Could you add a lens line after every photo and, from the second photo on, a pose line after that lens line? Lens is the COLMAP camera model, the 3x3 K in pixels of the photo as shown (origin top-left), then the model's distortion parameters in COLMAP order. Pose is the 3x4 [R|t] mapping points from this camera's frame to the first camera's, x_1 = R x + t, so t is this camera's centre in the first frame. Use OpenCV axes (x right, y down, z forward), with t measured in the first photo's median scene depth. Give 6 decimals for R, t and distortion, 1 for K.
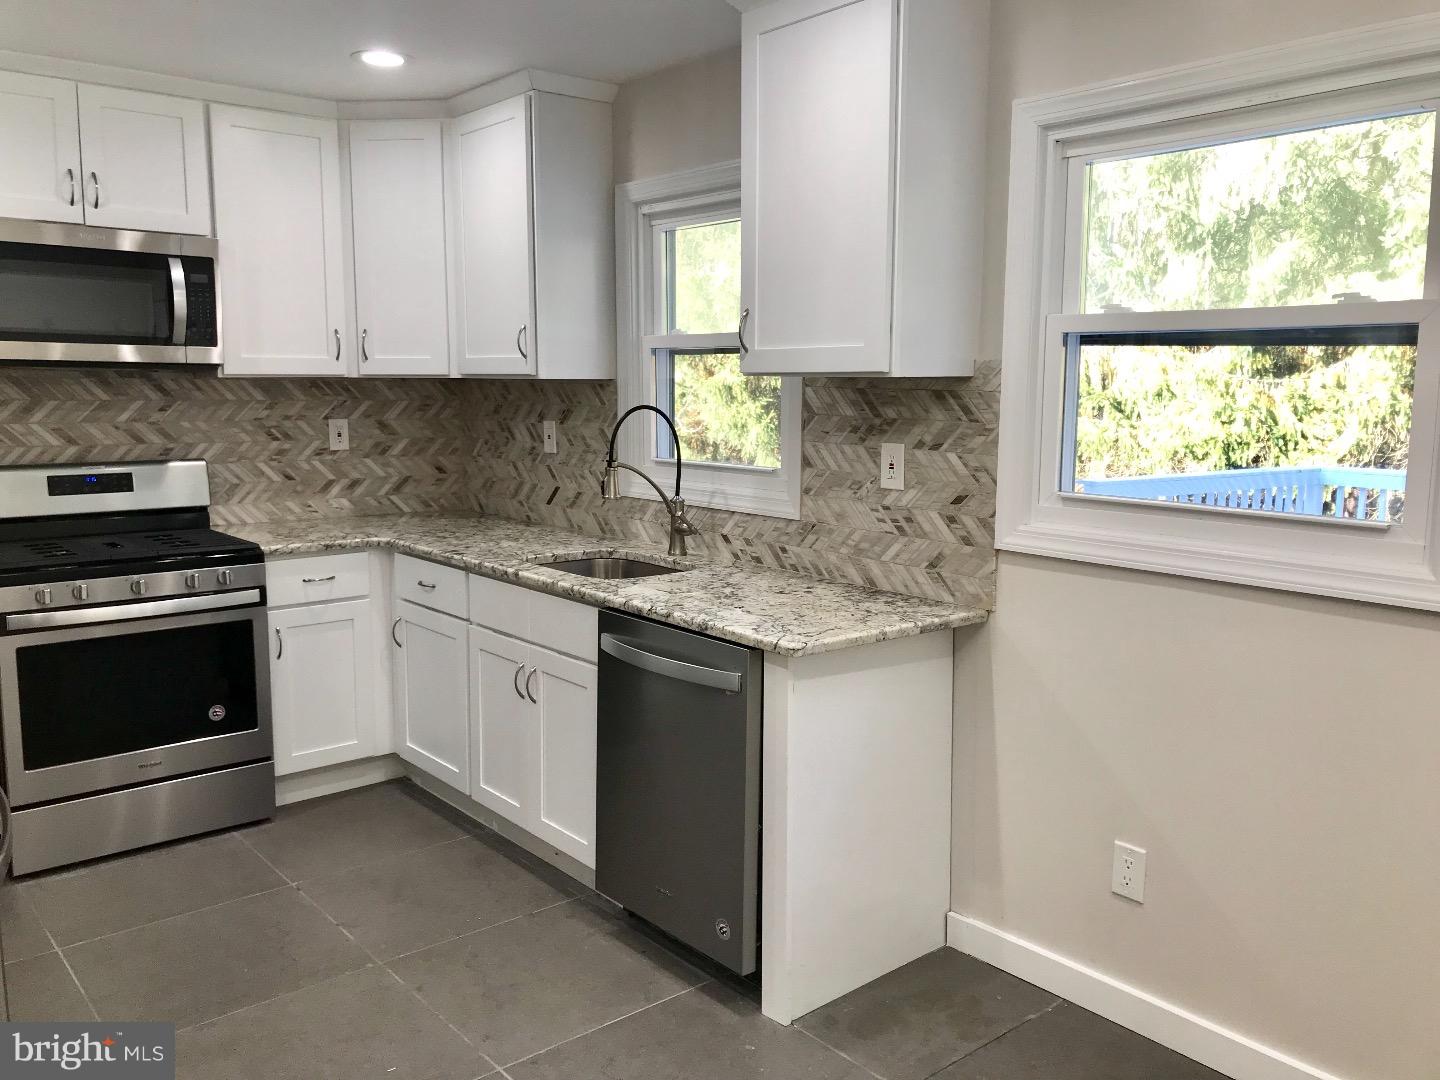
lens RADIAL K [[1172.2, 0, 719.2], [0, 1172.2, 527.1], [0, 0, 1]] dist [0.044589, -0.051960]
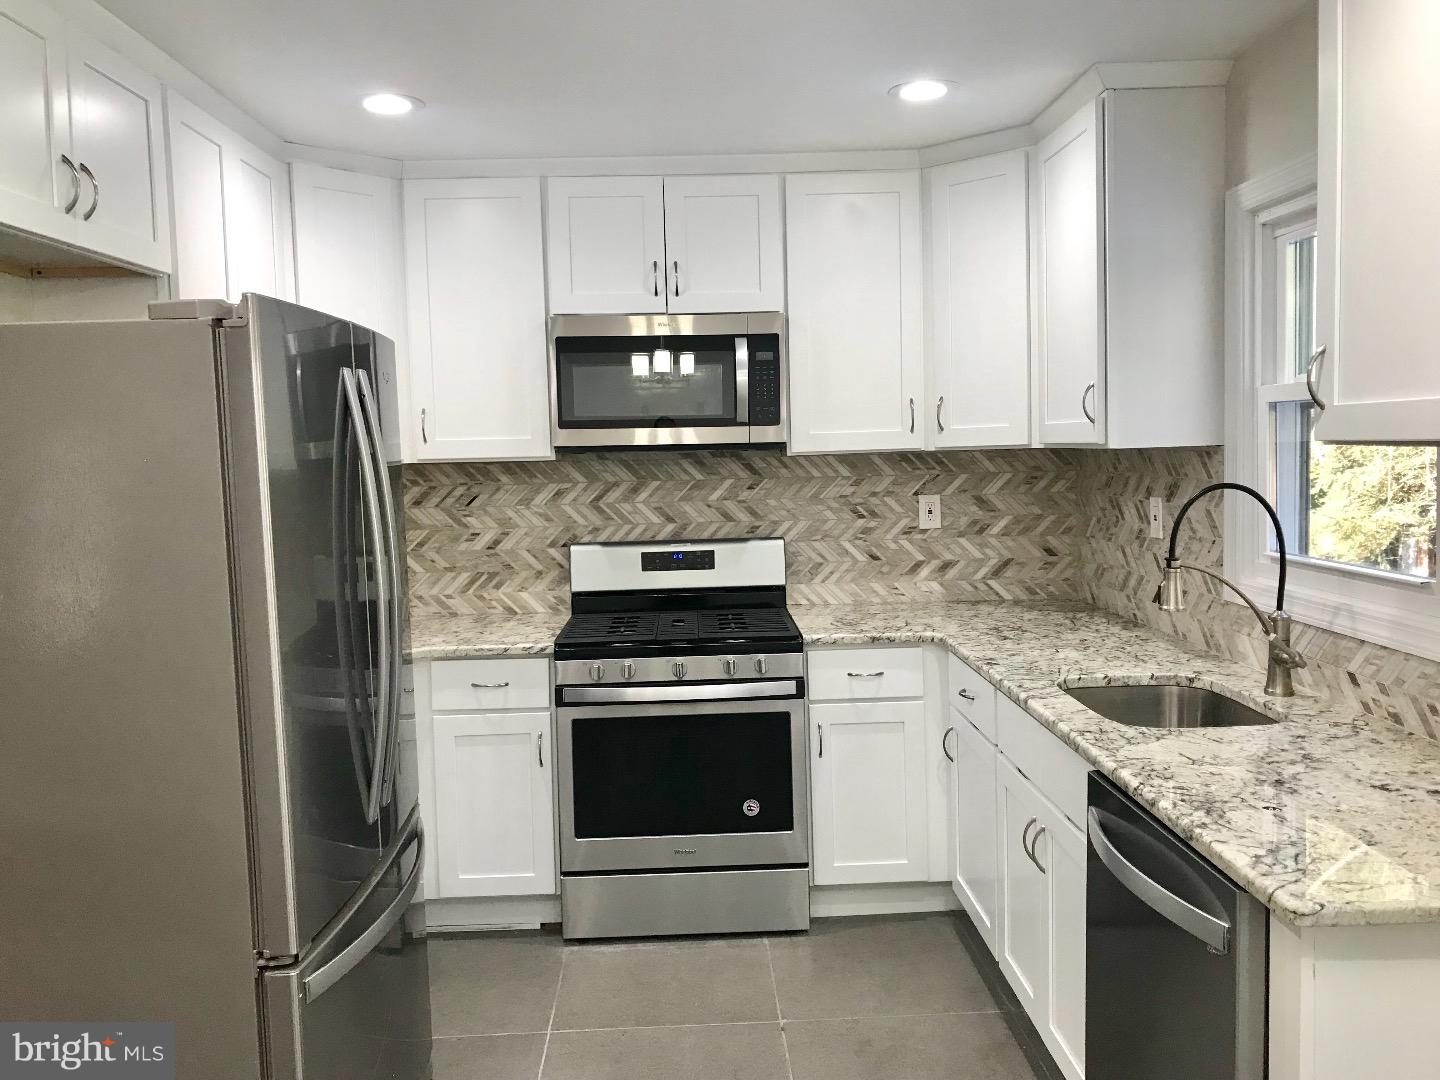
lens RADIAL K [[1172.2, 0, 706.9], [0, 1172.2, 522.2], [0, 0, 1]] dist [0.044589, -0.051960]
pose [[0.784625, 0.015346, -0.619781, 0.123950], [-0.046374, 0.998346, -0.033989, -0.036752], [0.618234, 0.055410, 0.784038, 0.210114]]
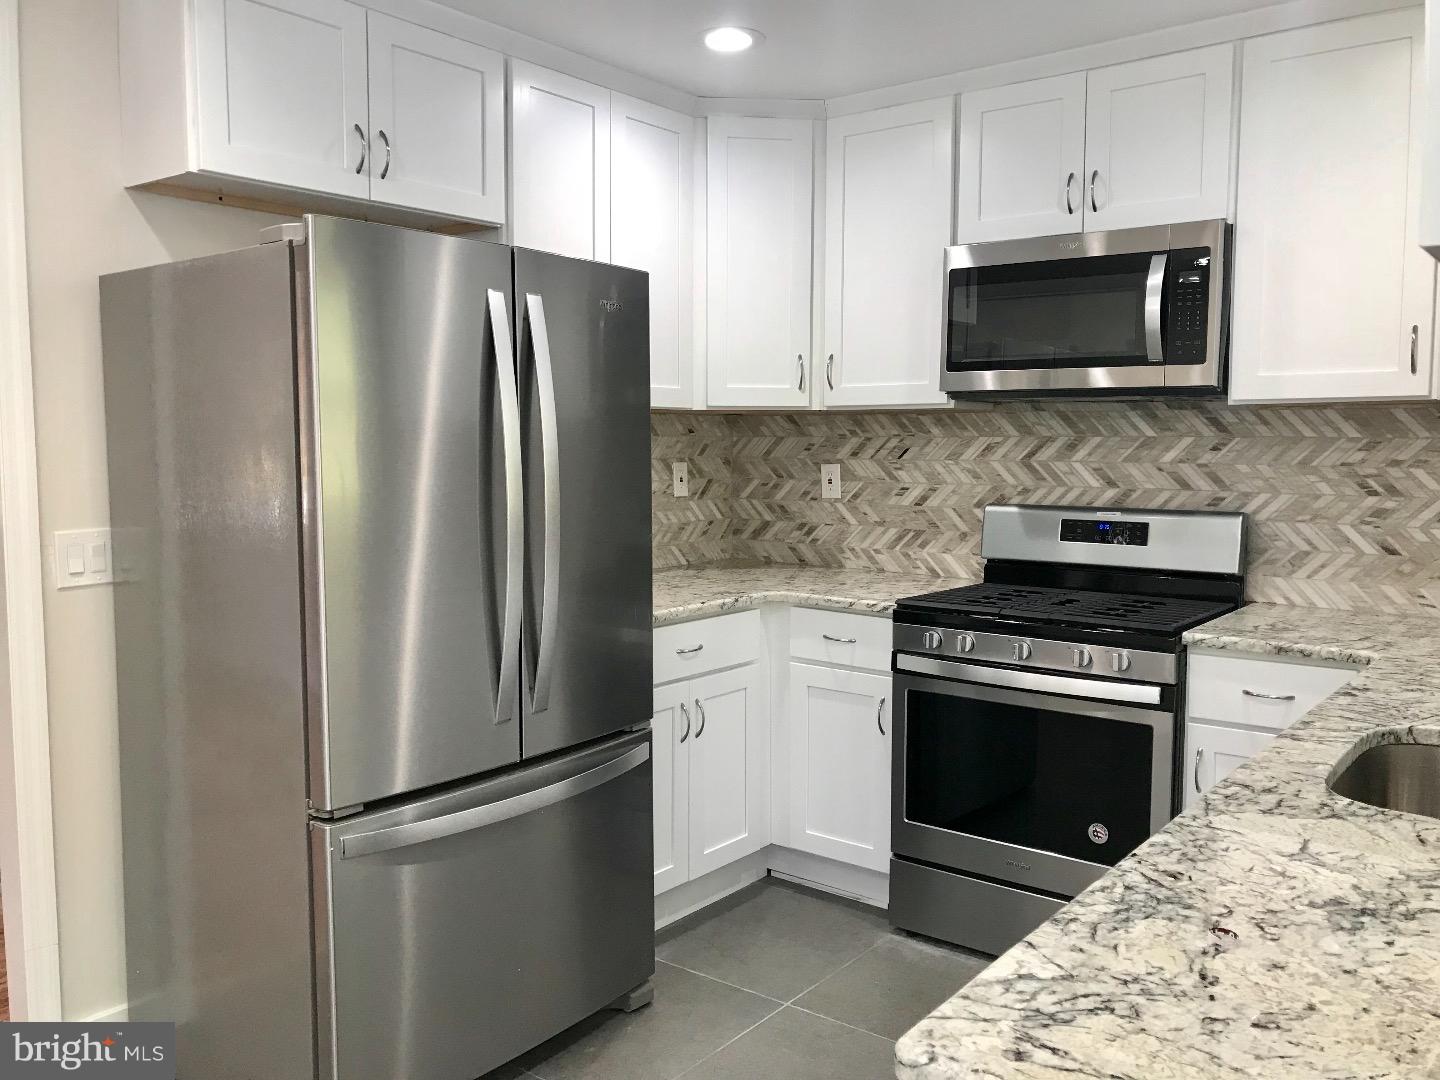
lens RADIAL K [[1172.2, 0, 713.8], [0, 1172.2, 520.2], [0, 0, 1]] dist [0.044589, -0.051960]
pose [[0.212720, 0.061279, -0.975190, 0.249706], [-0.122601, 0.991818, 0.035581, -0.040974], [0.969391, 0.111990, 0.218493, 0.534430]]
